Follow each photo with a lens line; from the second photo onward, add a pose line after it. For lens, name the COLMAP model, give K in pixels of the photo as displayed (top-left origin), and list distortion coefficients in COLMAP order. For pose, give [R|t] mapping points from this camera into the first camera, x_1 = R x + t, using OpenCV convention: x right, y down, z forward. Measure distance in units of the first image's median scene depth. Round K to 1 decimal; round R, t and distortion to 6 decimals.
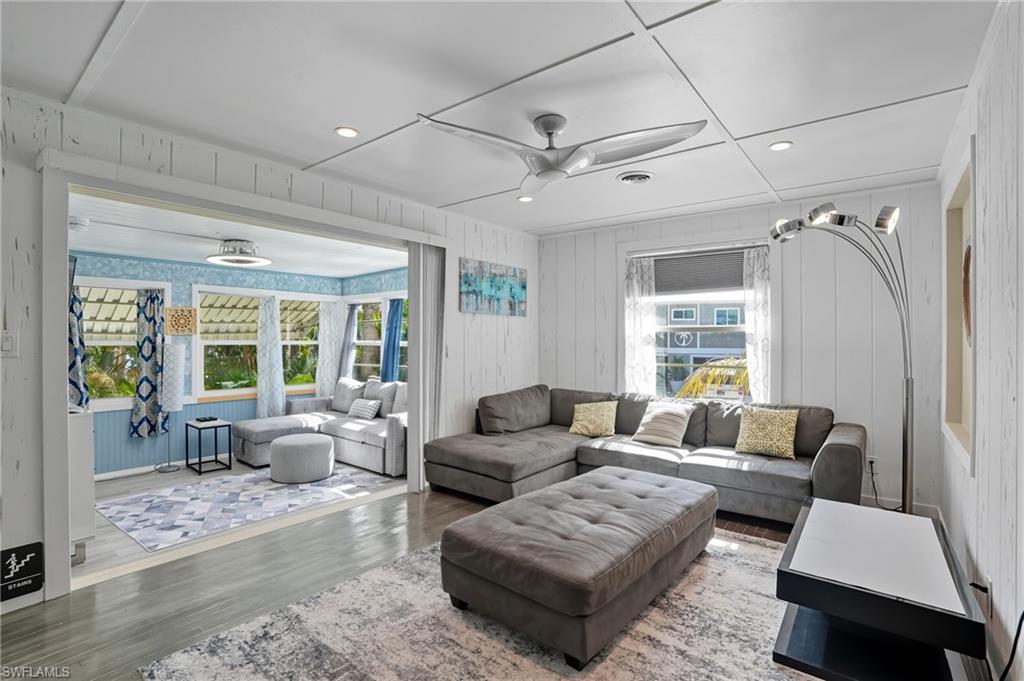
lens RADIAL K [[476.9, 0, 516.6], [0, 476.9, 334.6], [0, 0, 1]] dist [-0.044599, 0.003662]
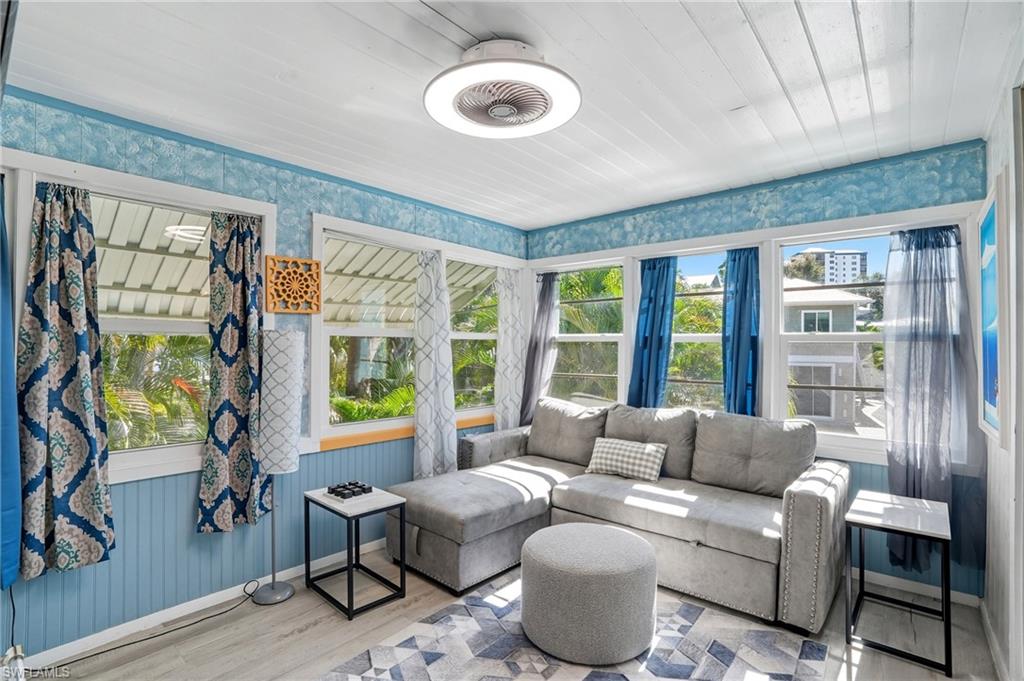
lens RADIAL K [[476.9, 0, 505.8], [0, 476.9, 342.1], [0, 0, 1]] dist [-0.044599, 0.003662]
pose [[0.998902, 0.001315, -0.046828, -0.489464], [-0.001659, 0.999972, -0.007316, 0.035148], [0.046817, 0.007385, 0.998876, 0.532342]]
